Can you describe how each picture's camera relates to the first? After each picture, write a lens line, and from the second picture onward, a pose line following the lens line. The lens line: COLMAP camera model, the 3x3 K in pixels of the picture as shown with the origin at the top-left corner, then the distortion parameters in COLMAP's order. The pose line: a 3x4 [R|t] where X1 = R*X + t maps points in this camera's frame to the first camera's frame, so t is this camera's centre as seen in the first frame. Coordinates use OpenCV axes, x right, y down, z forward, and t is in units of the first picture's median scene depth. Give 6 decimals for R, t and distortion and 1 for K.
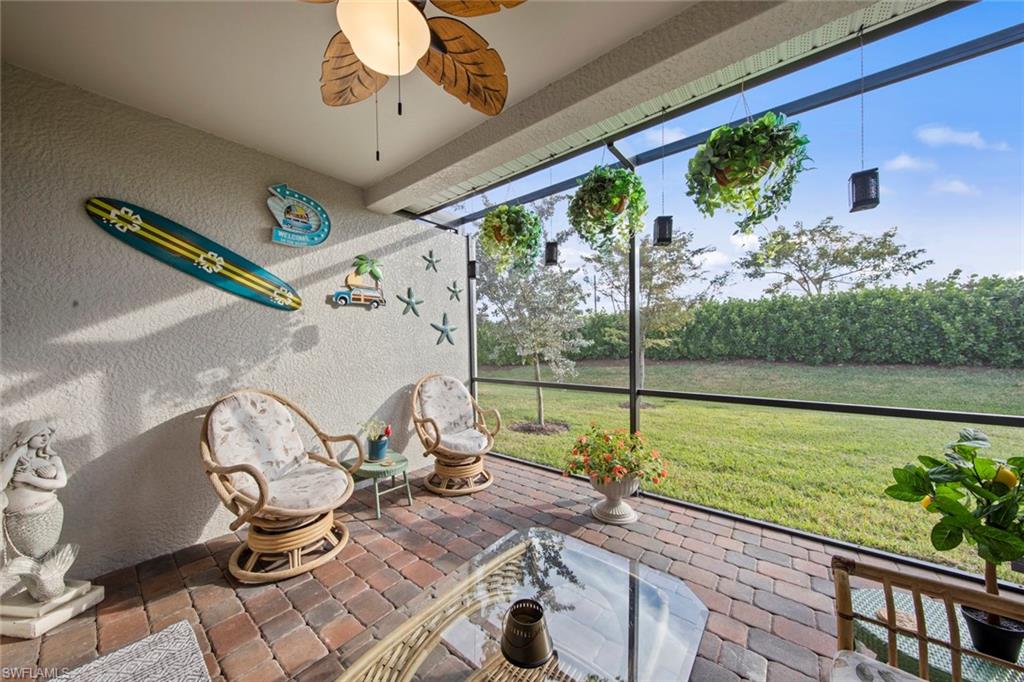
lens RADIAL K [[334.6, 0, 497.3], [0, 334.6, 353.2], [0, 0, 1]] dist [0.001681, -0.003113]
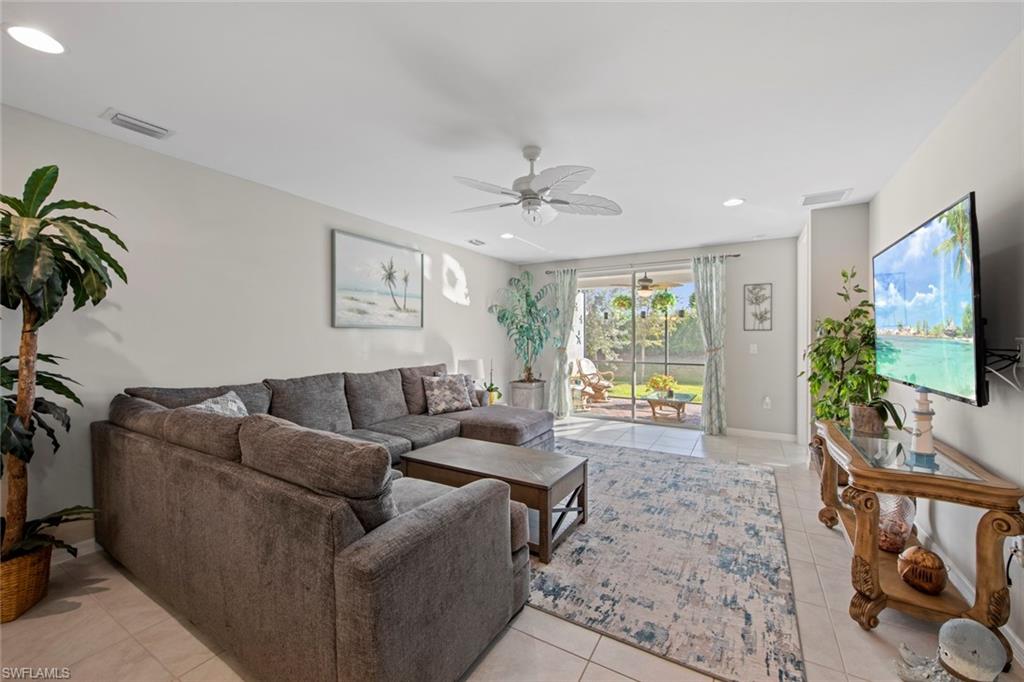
lens RADIAL K [[403.7, 0, 509.1], [0, 403.7, 338.0], [0, 0, 1]] dist [0.007280, -0.004148]
pose [[0.985466, 0.013478, 0.169339, -1.350169], [-0.008933, 0.999580, -0.027575, 0.008037], [-0.169639, 0.025661, 0.985172, -1.951284]]
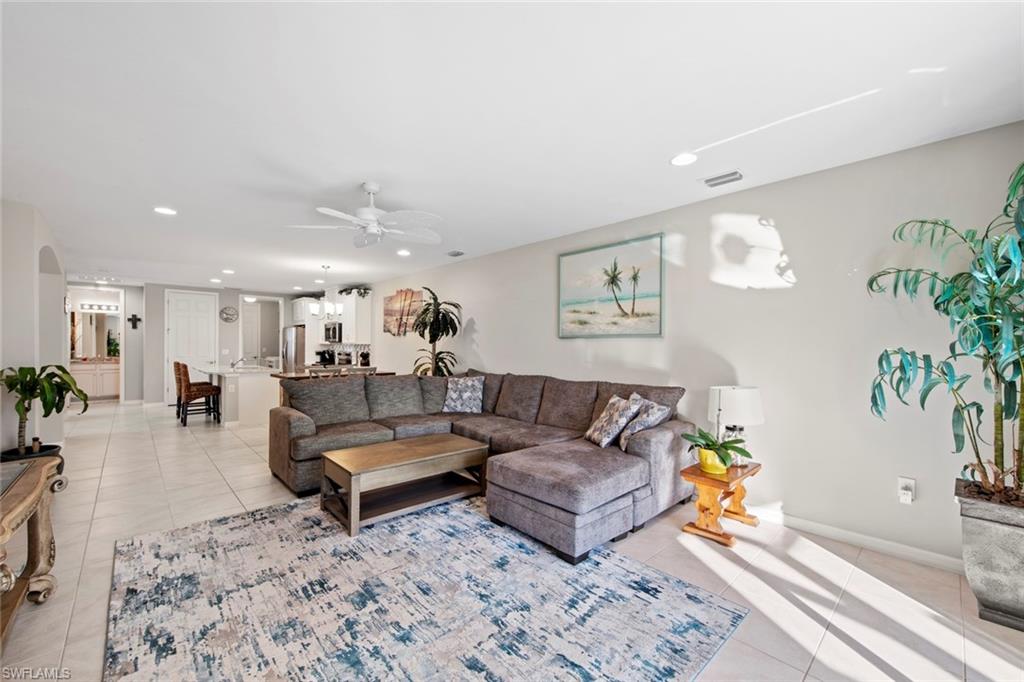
lens RADIAL K [[403.7, 0, 508.1], [0, 403.7, 349.8], [0, 0, 1]] dist [0.007280, -0.004148]
pose [[-0.114596, 0.025309, -0.993090, -0.096450], [-0.031780, 0.999070, 0.029128, -0.054368], [0.992904, 0.034898, -0.113686, -0.539657]]
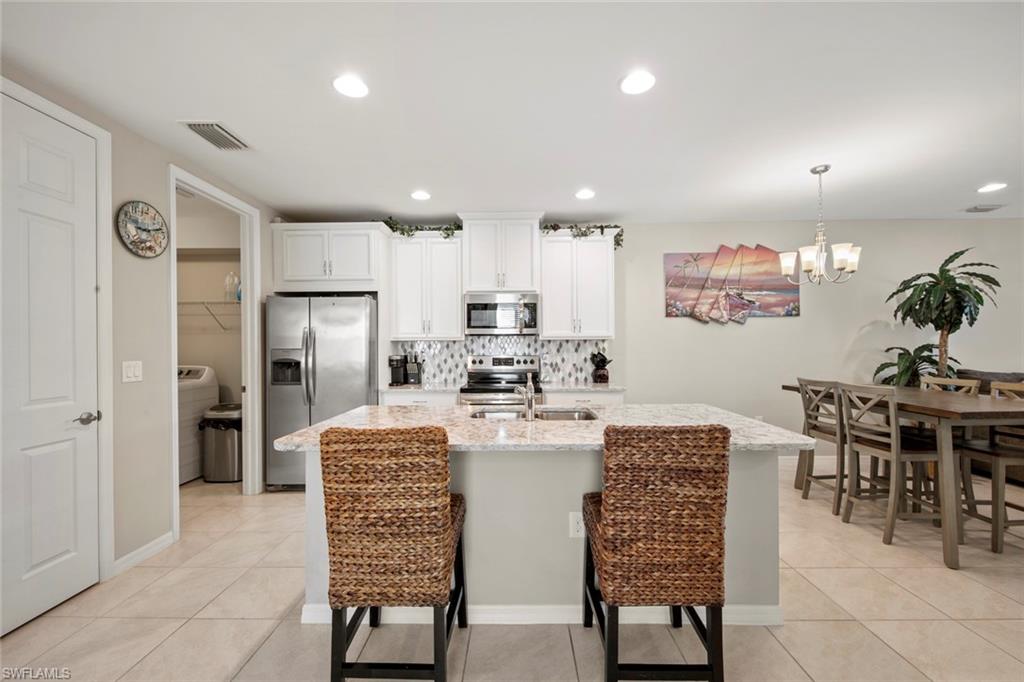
lens RADIAL K [[403.7, 0, 509.5], [0, 403.7, 344.8], [0, 0, 1]] dist [0.007280, -0.004148]
pose [[0.636968, 0.009779, -0.770828, -1.917149], [-0.023579, 0.999699, -0.006801, 0.060860], [0.770529, 0.022507, 0.637007, -3.088760]]
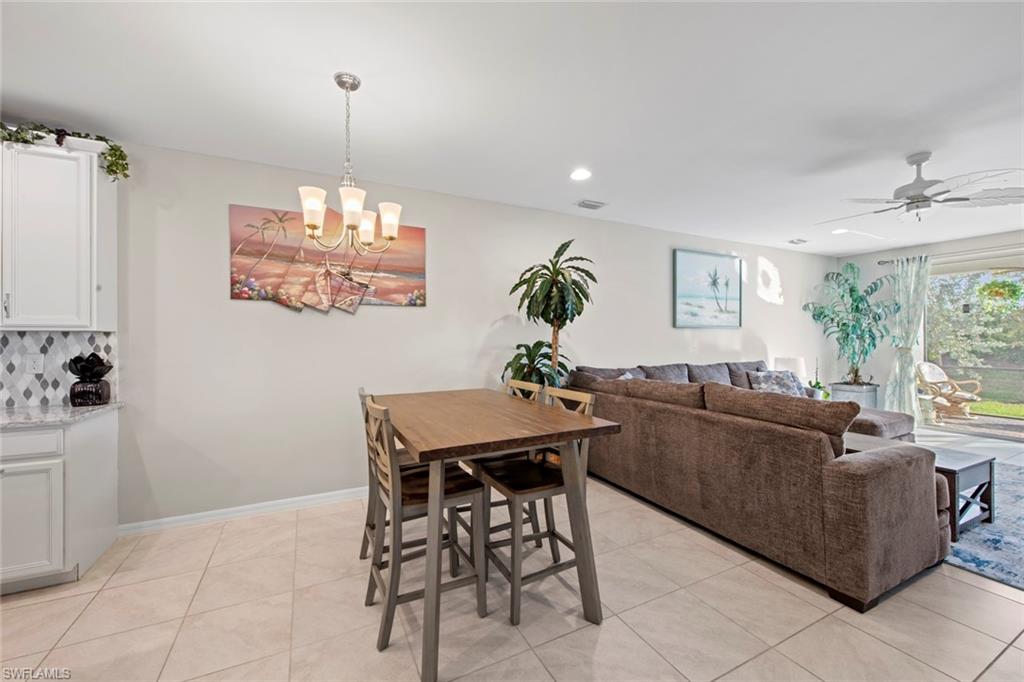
lens RADIAL K [[403.7, 0, 510.2], [0, 403.7, 338.5], [0, 0, 1]] dist [0.007280, -0.004148]
pose [[0.920576, 0.011745, -0.390388, -1.673140], [-0.021905, 0.999527, -0.021585, 0.037725], [0.389950, 0.028422, 0.920397, -2.337621]]
